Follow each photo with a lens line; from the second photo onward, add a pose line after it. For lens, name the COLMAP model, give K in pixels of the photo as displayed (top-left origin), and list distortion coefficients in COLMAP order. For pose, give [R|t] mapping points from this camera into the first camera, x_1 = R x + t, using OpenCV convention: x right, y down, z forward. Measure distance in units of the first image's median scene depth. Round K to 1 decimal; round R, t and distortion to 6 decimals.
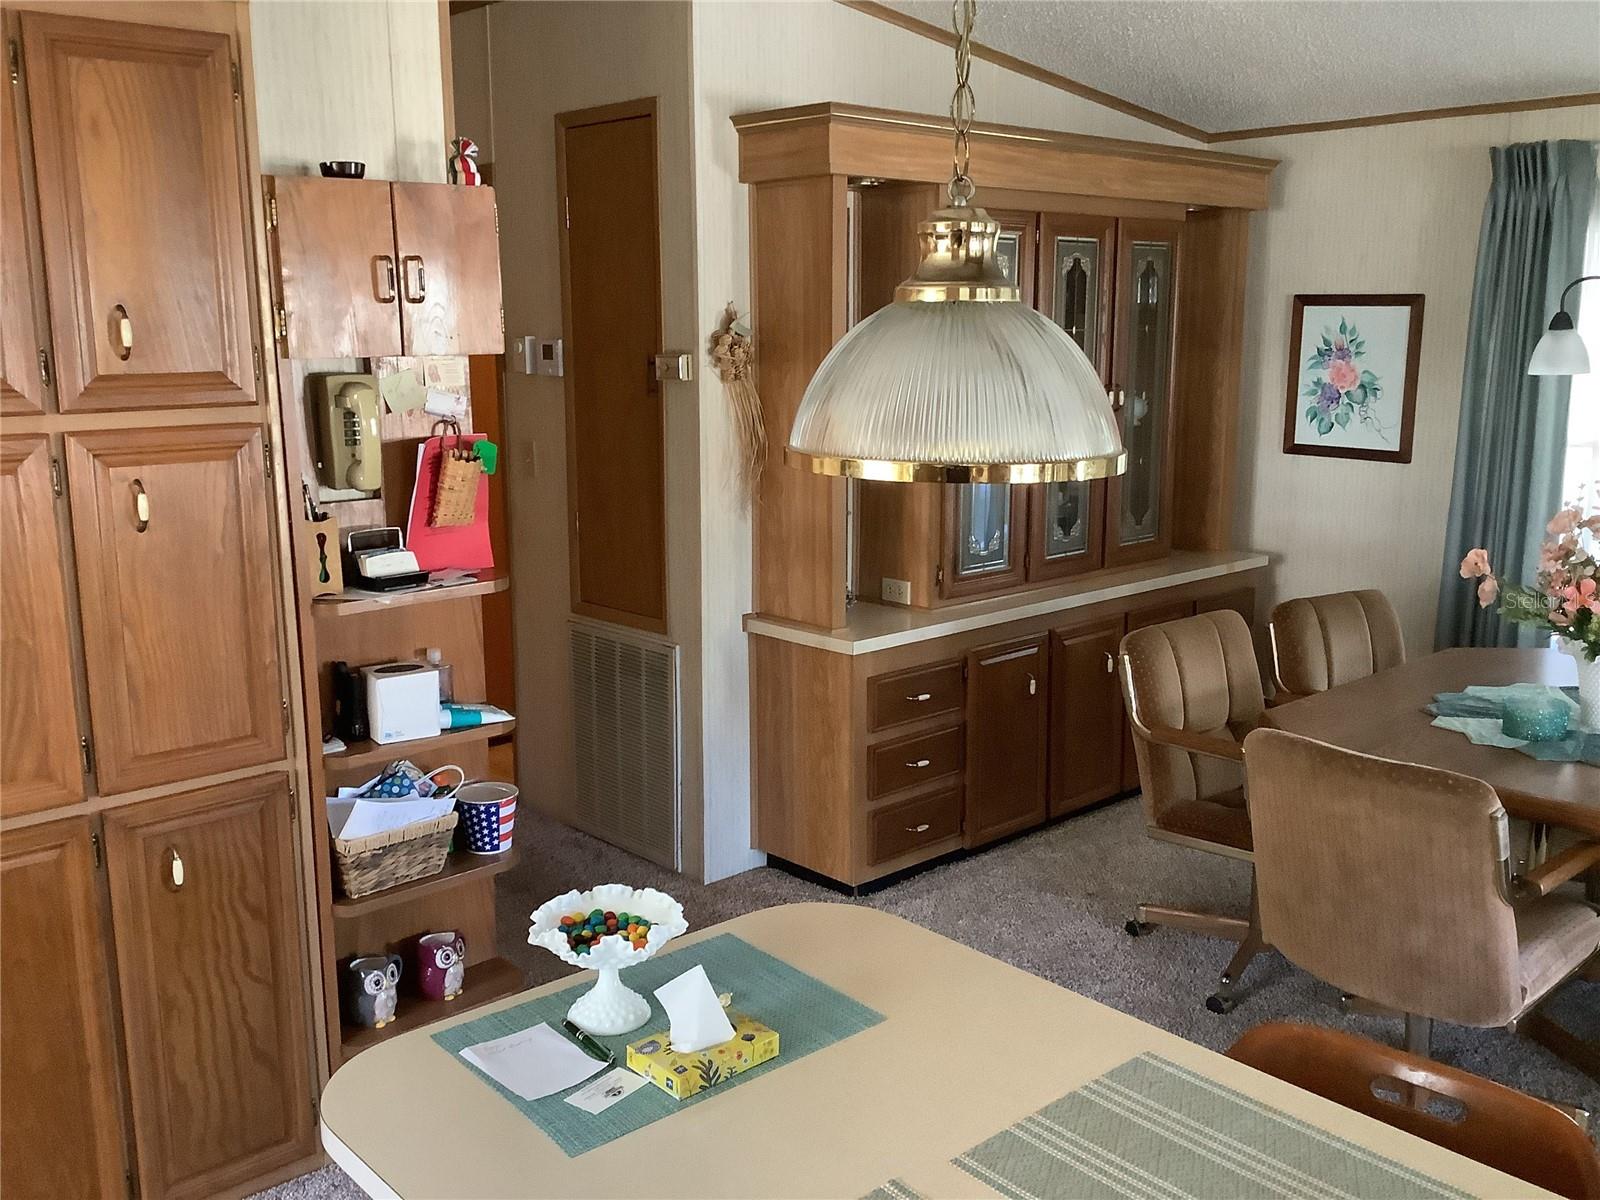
lens RADIAL K [[1437.6, 0, 797.3], [0, 1437.6, 595.1], [0, 0, 1]] dist [0.102754, -0.200886]
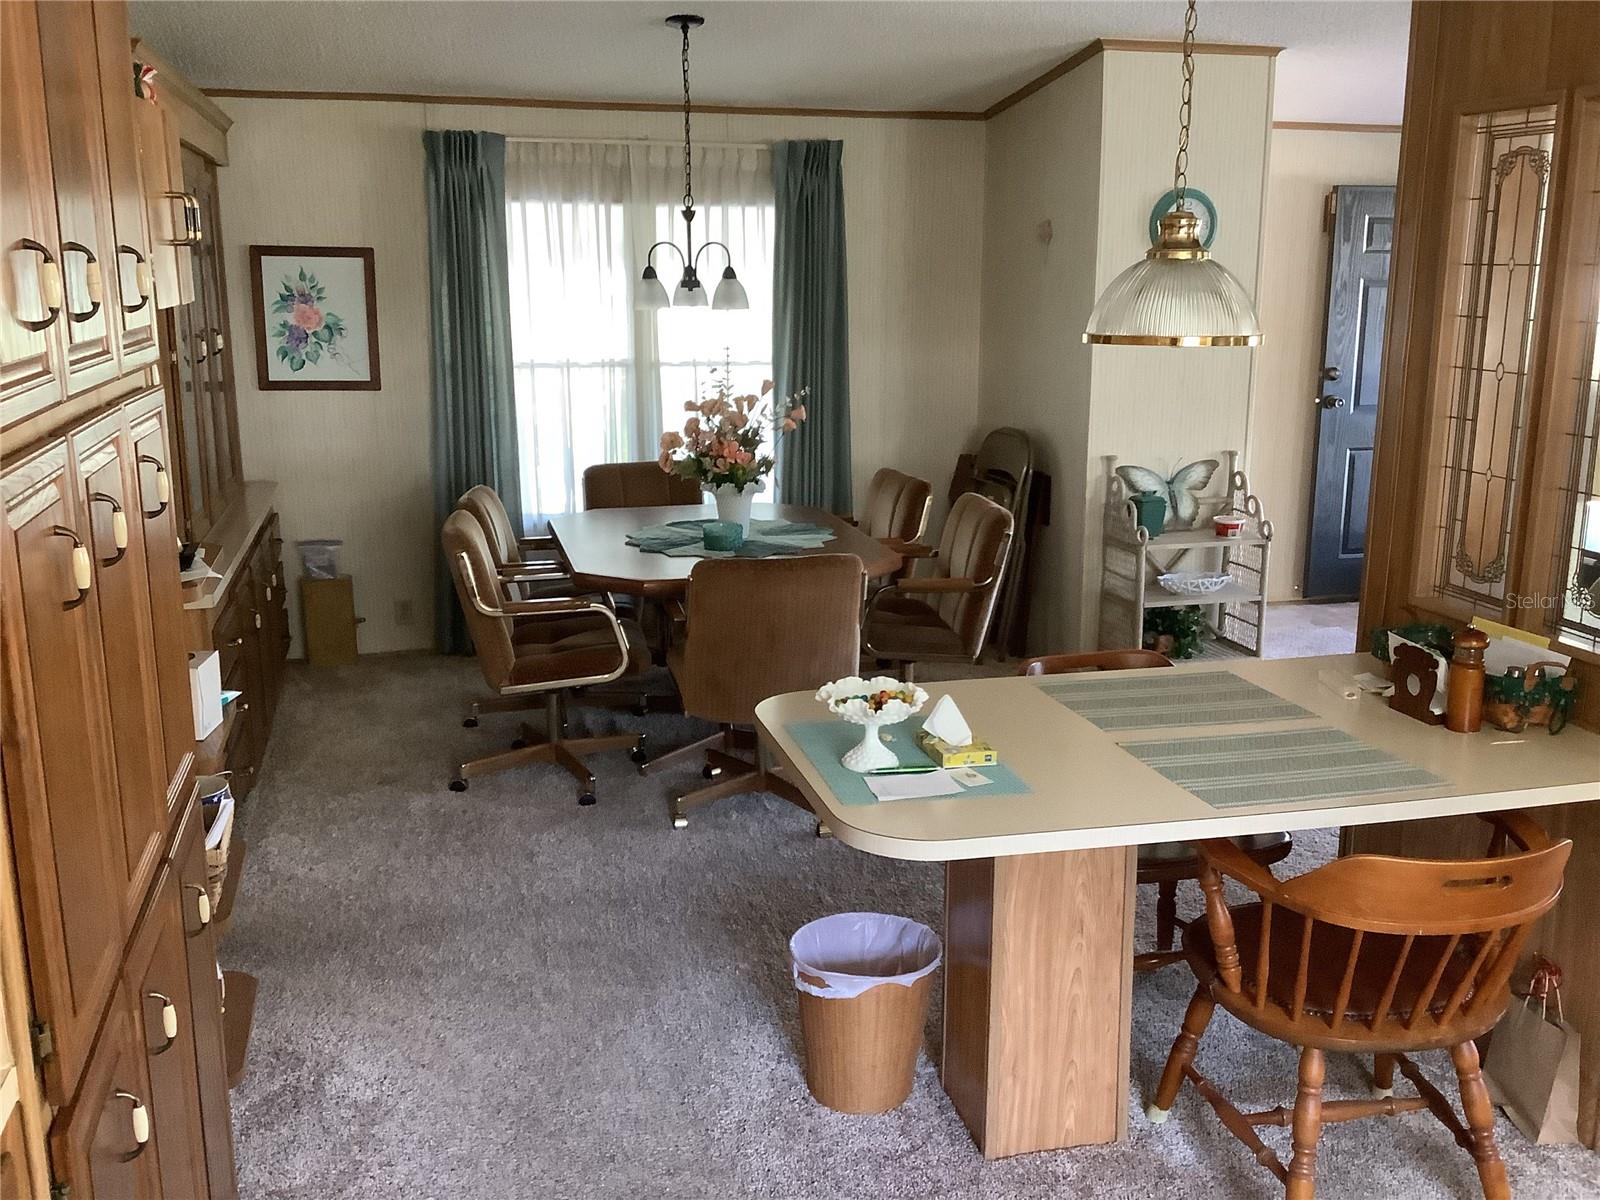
lens RADIAL K [[1437.6, 0, 797.3], [0, 1437.6, 595.1], [0, 0, 1]] dist [0.102754, -0.200886]
pose [[0.471282, -0.191797, 0.860875, -0.540569], [0.162781, 0.978216, 0.128826, -0.026116], [-0.866831, 0.079420, 0.492237, 0.141894]]
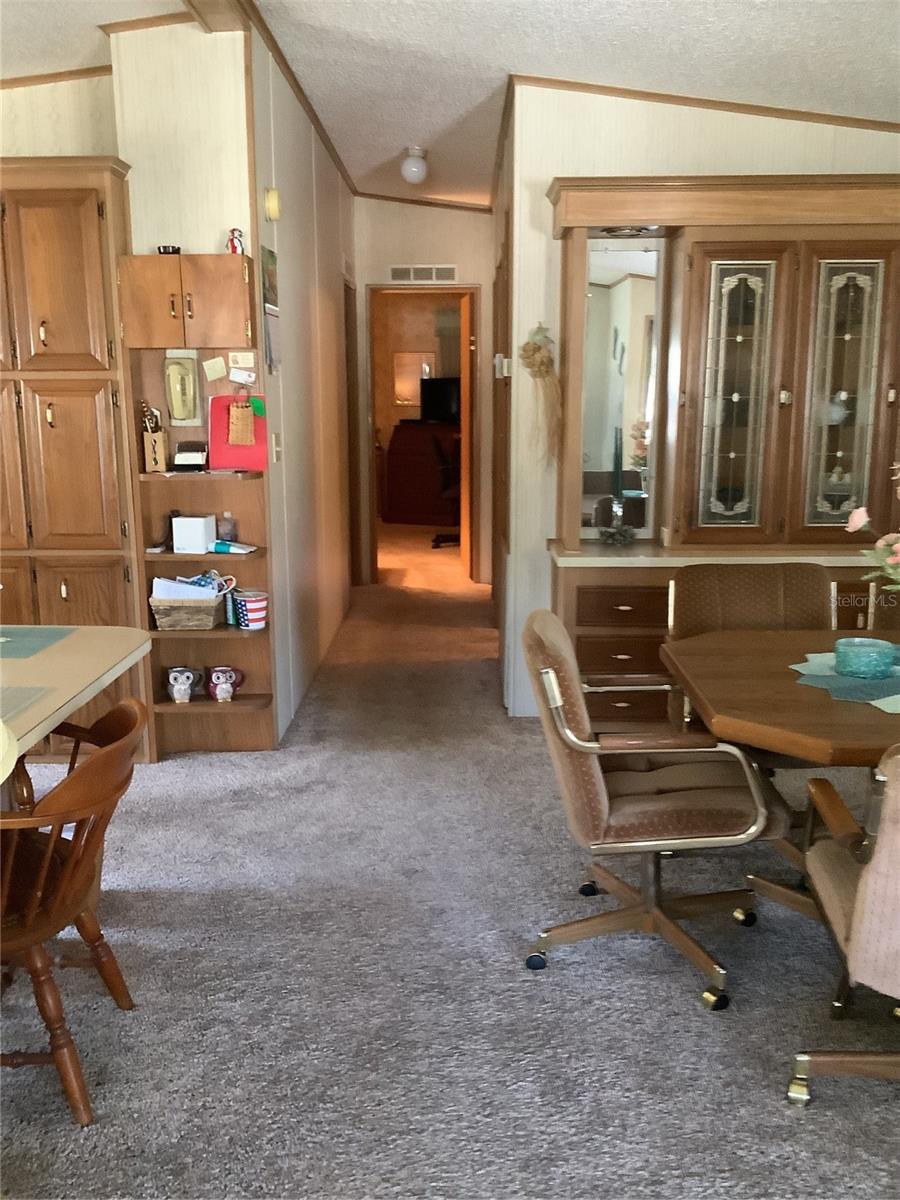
lens RADIAL K [[1078.2, 0, 444.5], [0, 1078.2, 596.5], [0, 0, 1]] dist [0.102754, -0.200886]
pose [[0.732828, 0.134087, -0.667072, 0.587710], [-0.125751, 0.990191, 0.060890, 0.017644], [0.668693, 0.039263, 0.742501, 0.109570]]
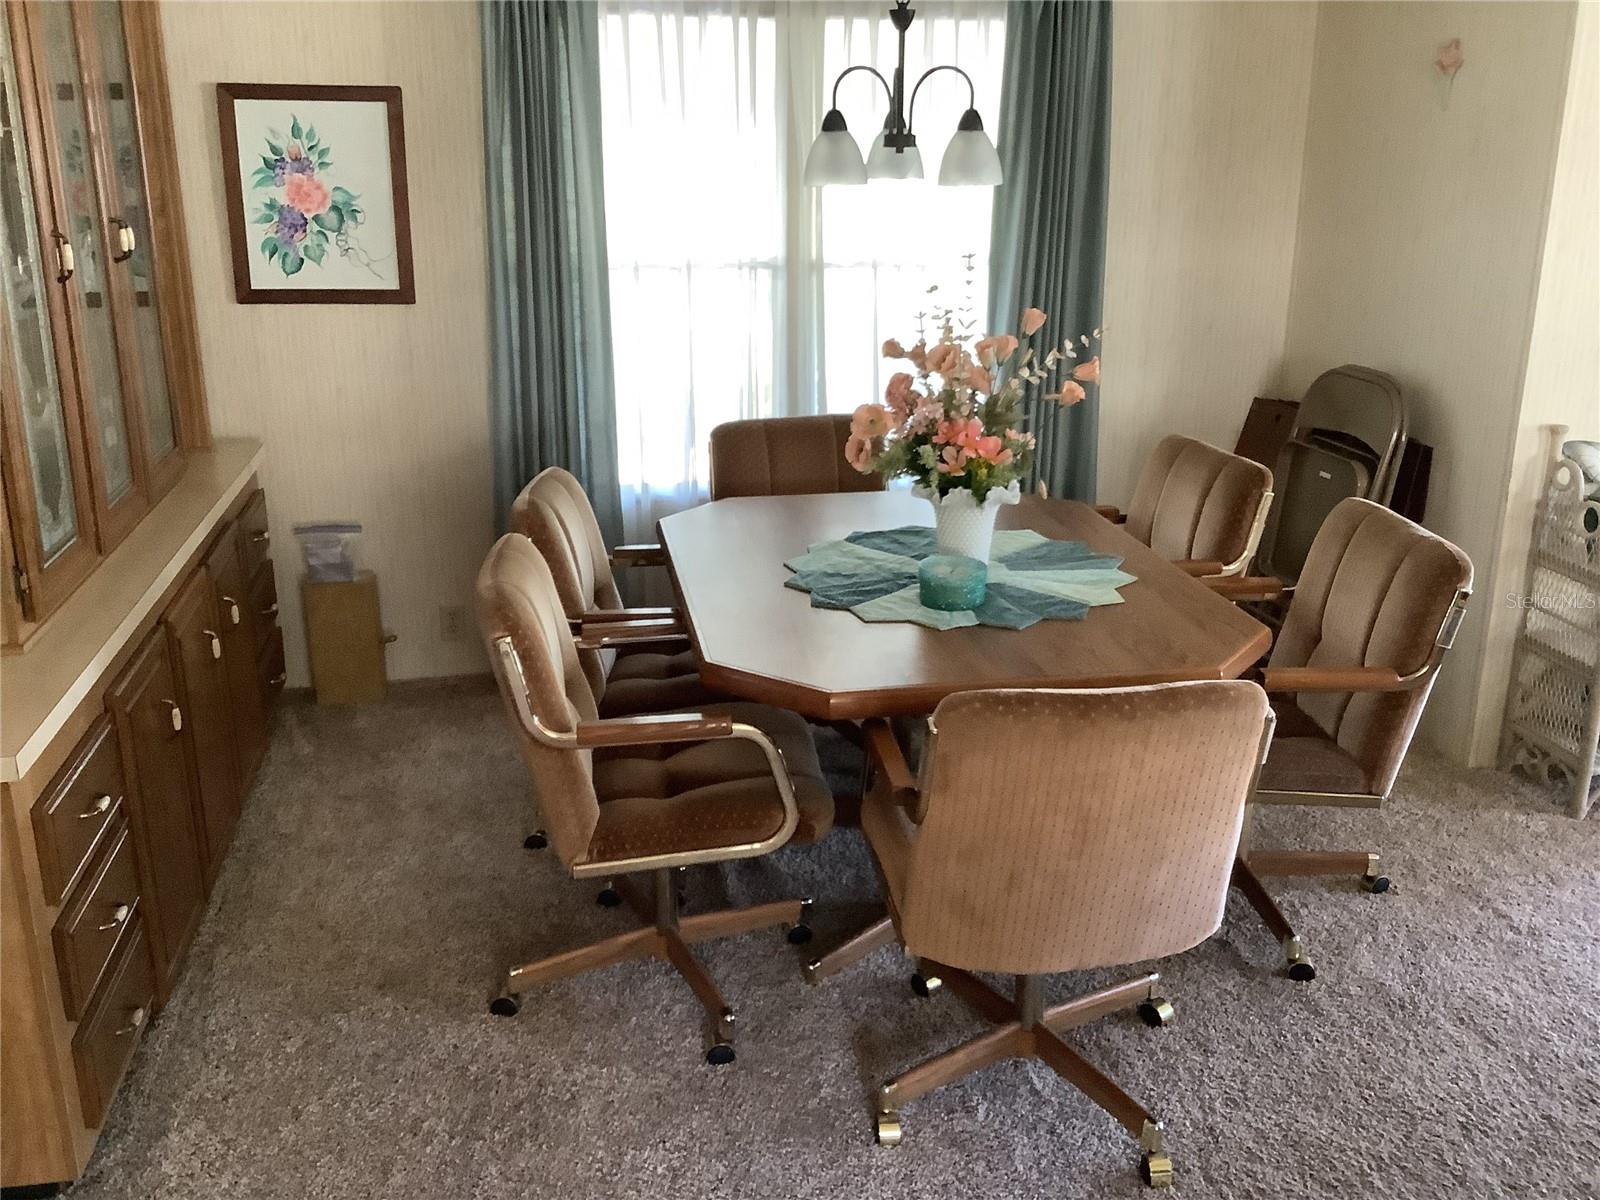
lens RADIAL K [[1437.6, 0, 797.3], [0, 1437.6, 595.1], [0, 0, 1]] dist [0.102754, -0.200886]
pose [[0.535555, -0.253959, 0.805410, -0.181004], [0.154596, 0.967078, 0.202137, -0.071677], [-0.830229, 0.016258, 0.557185, 0.418767]]
